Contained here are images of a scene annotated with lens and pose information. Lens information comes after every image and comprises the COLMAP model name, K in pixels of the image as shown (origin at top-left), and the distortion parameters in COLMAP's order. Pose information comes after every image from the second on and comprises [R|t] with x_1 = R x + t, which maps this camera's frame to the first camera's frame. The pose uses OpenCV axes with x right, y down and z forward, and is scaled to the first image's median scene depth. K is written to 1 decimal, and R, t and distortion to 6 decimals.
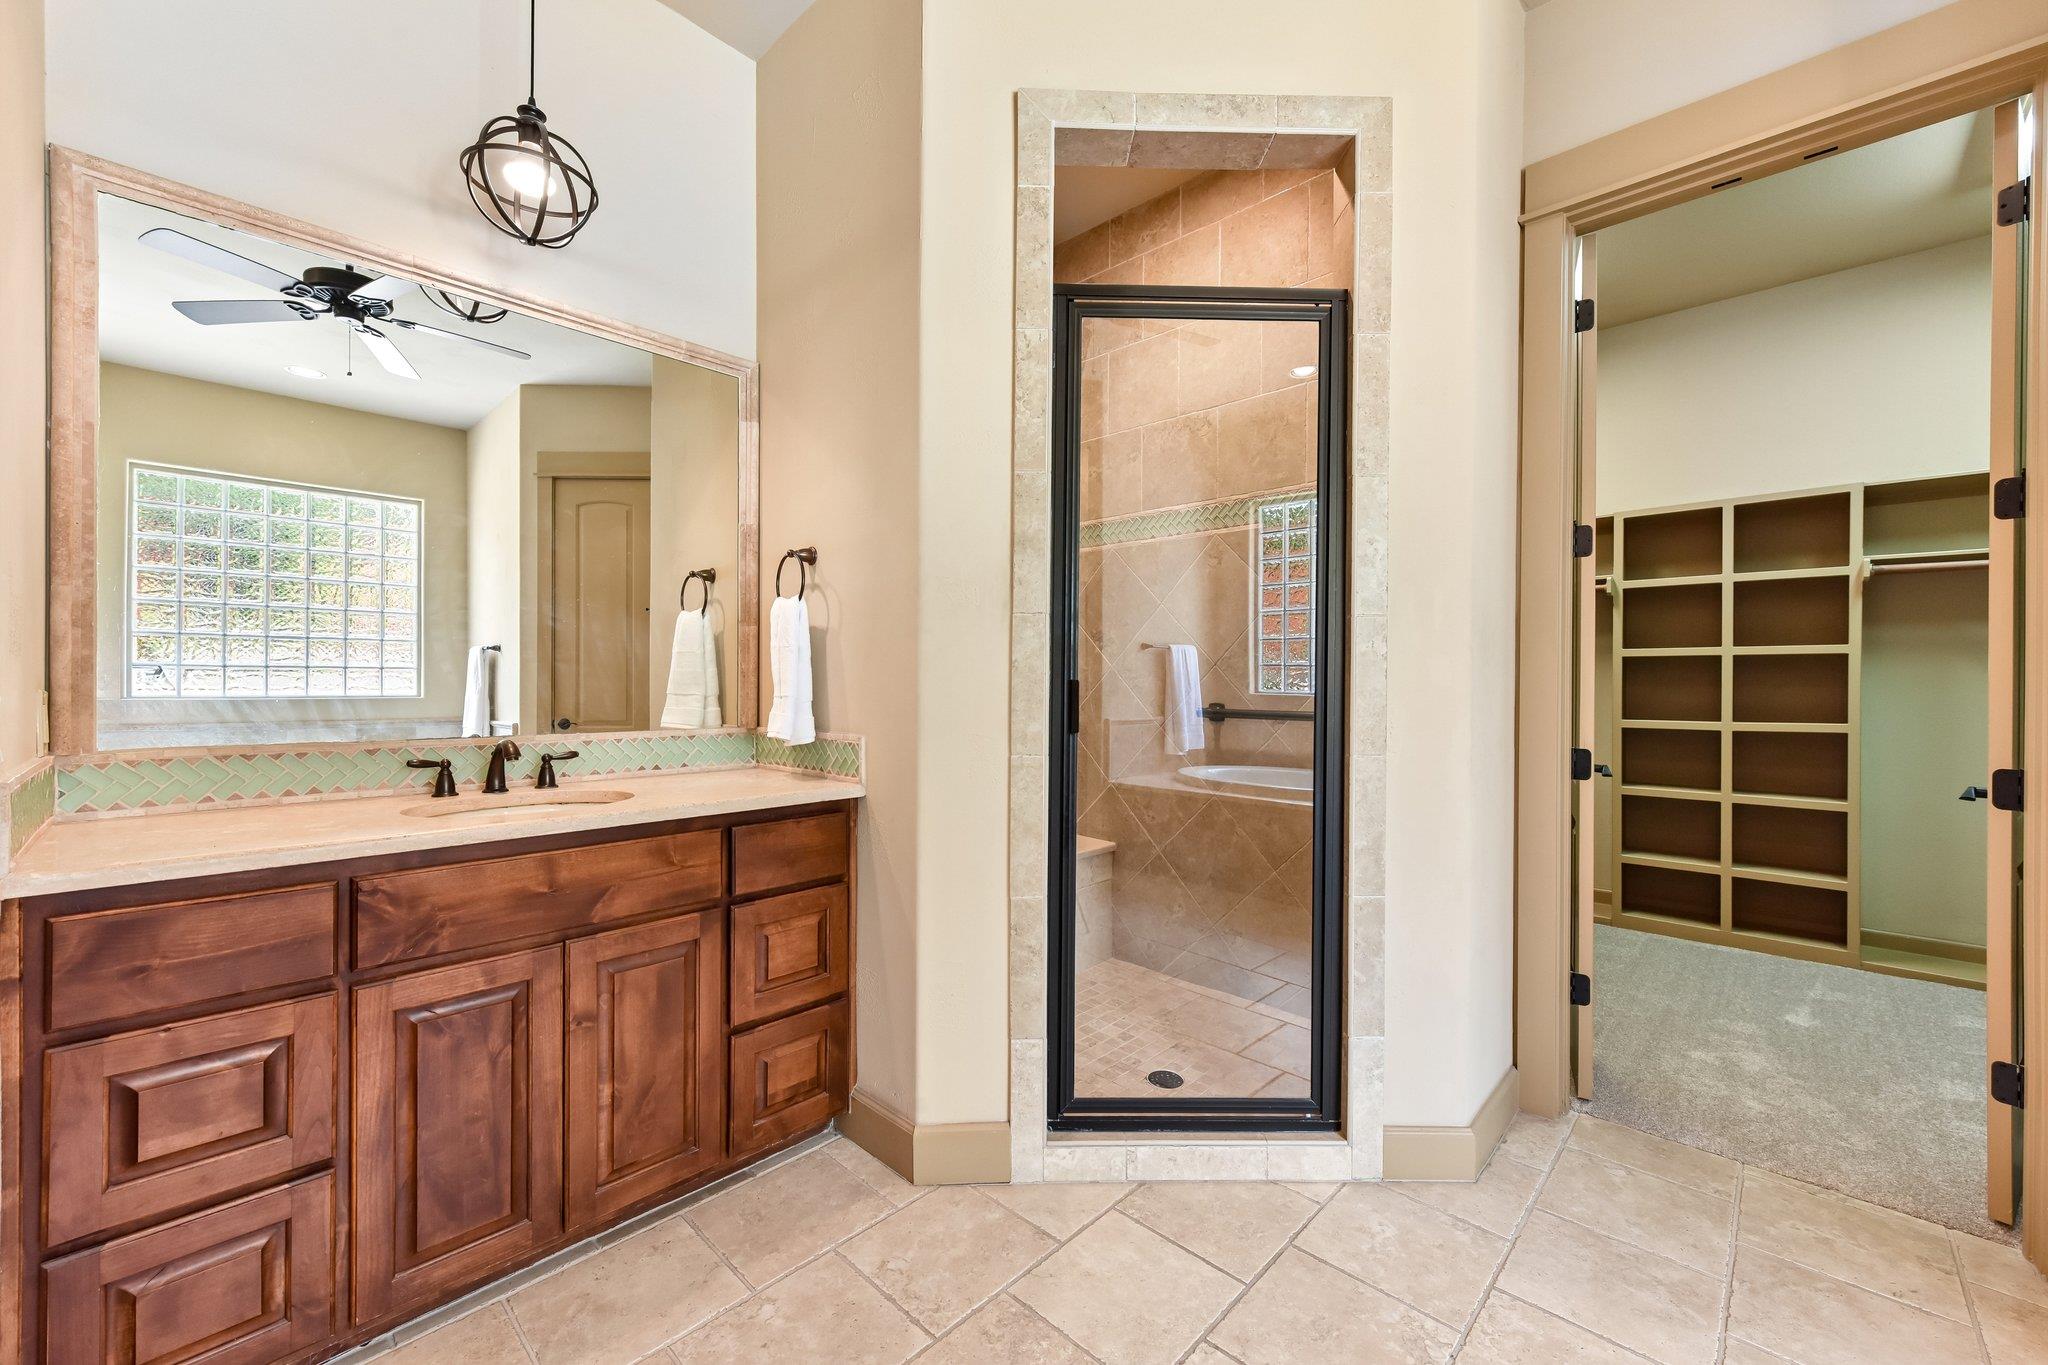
lens RADIAL K [[814.7, 0, 1024.0], [0, 814.7, 682.5], [0, 0, 1]] dist [0.003693, -0.000345]
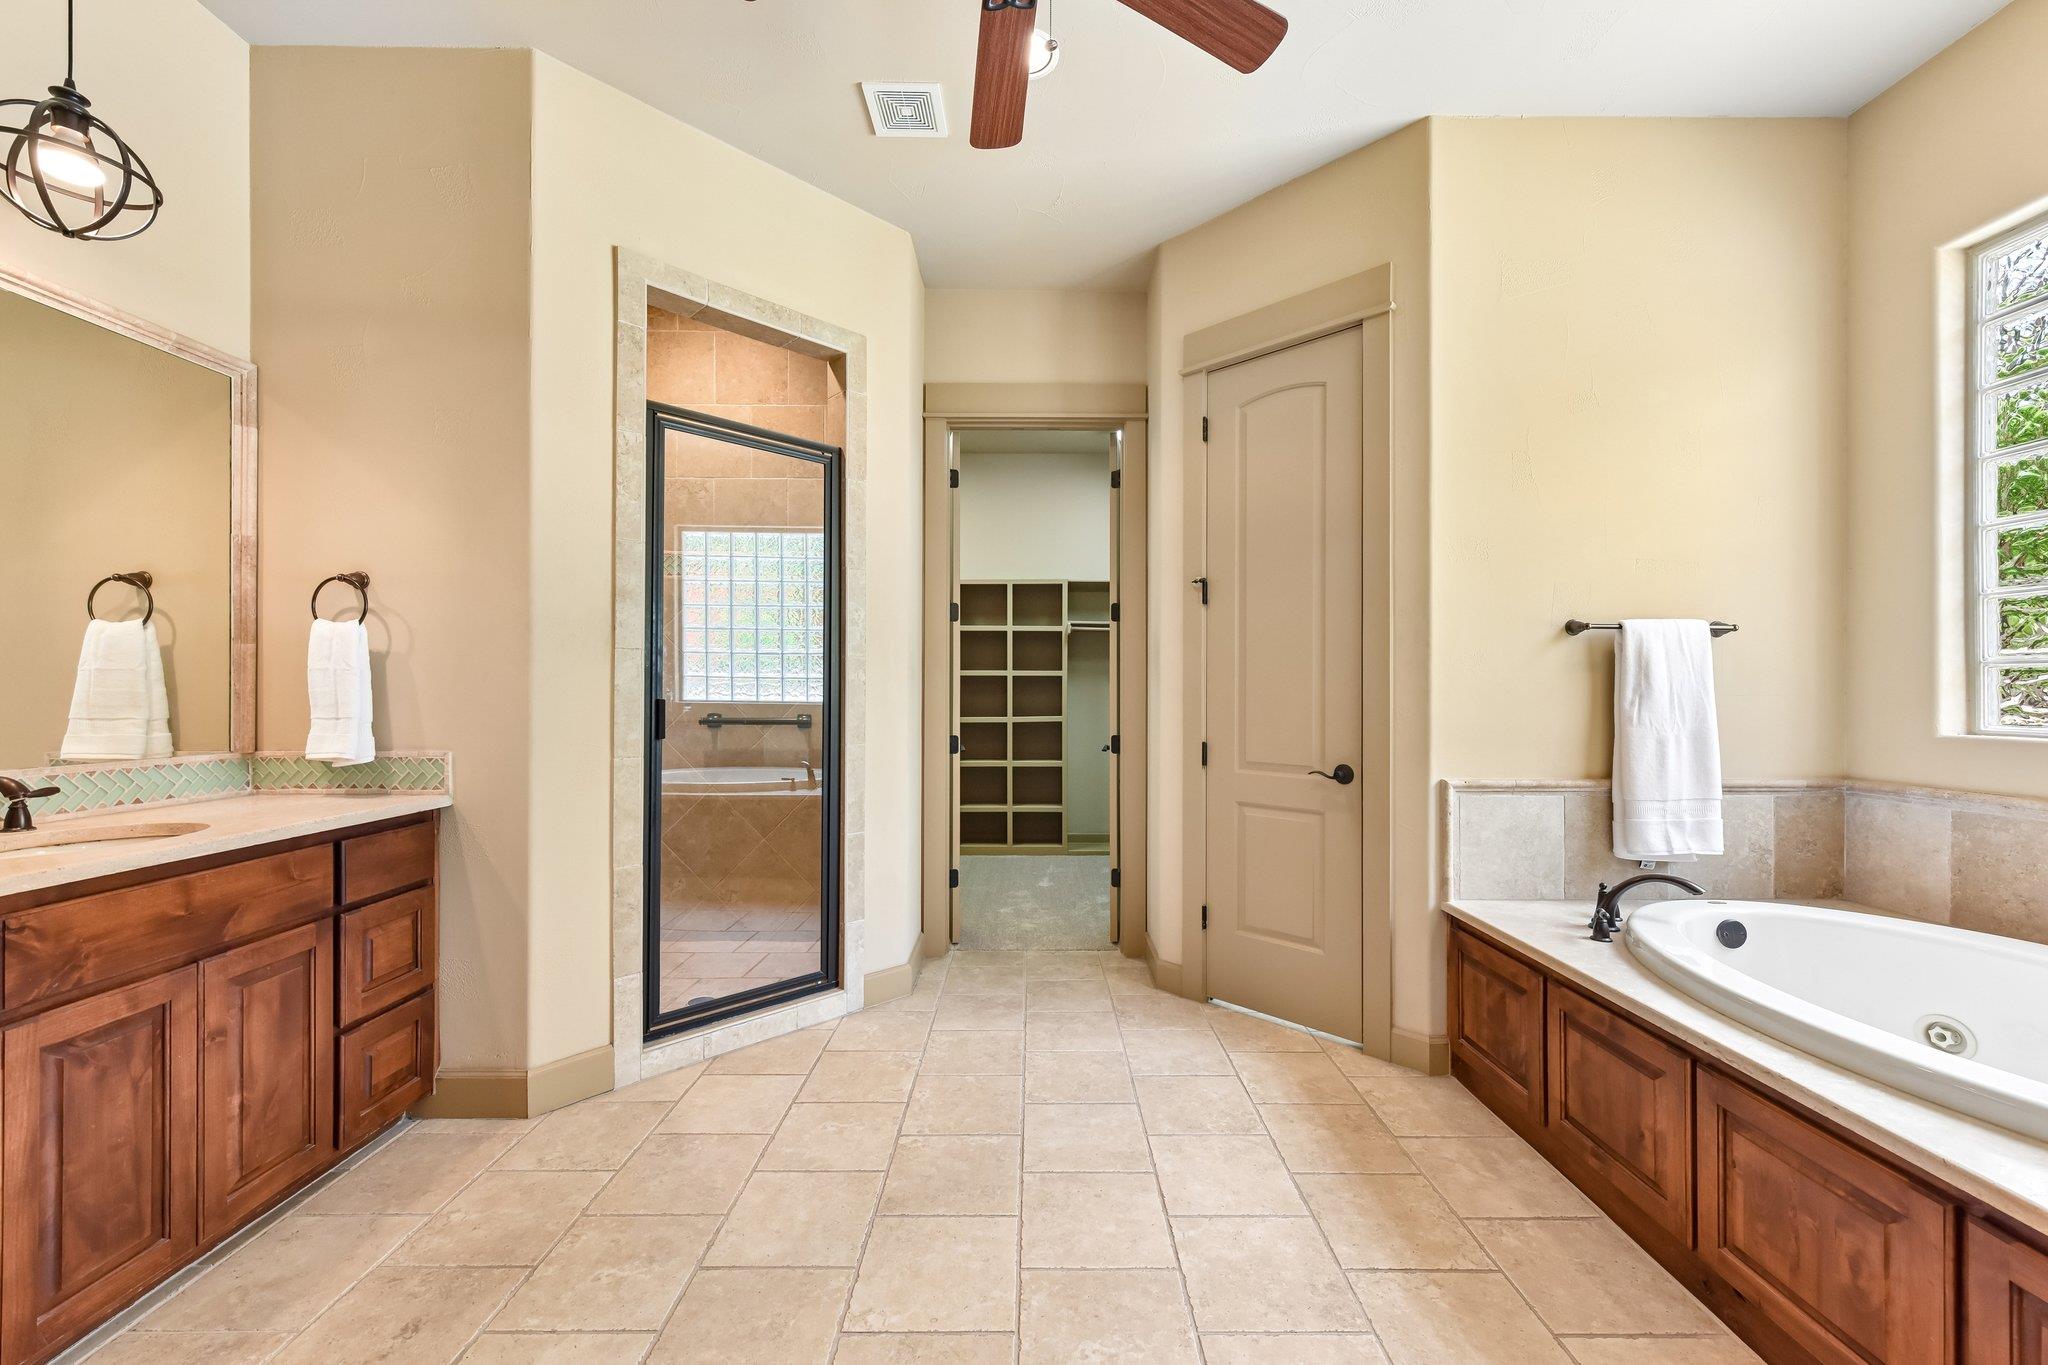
lens RADIAL K [[815.5, 0, 1037.3], [0, 815.5, 673.1], [0, 0, 1]] dist [0.001476, 0.000088]
pose [[0.722059, 0.009286, 0.691769, -0.426174], [0.003318, 0.999852, -0.016884, -0.021799], [-0.691824, 0.014487, 0.721921, -0.400136]]
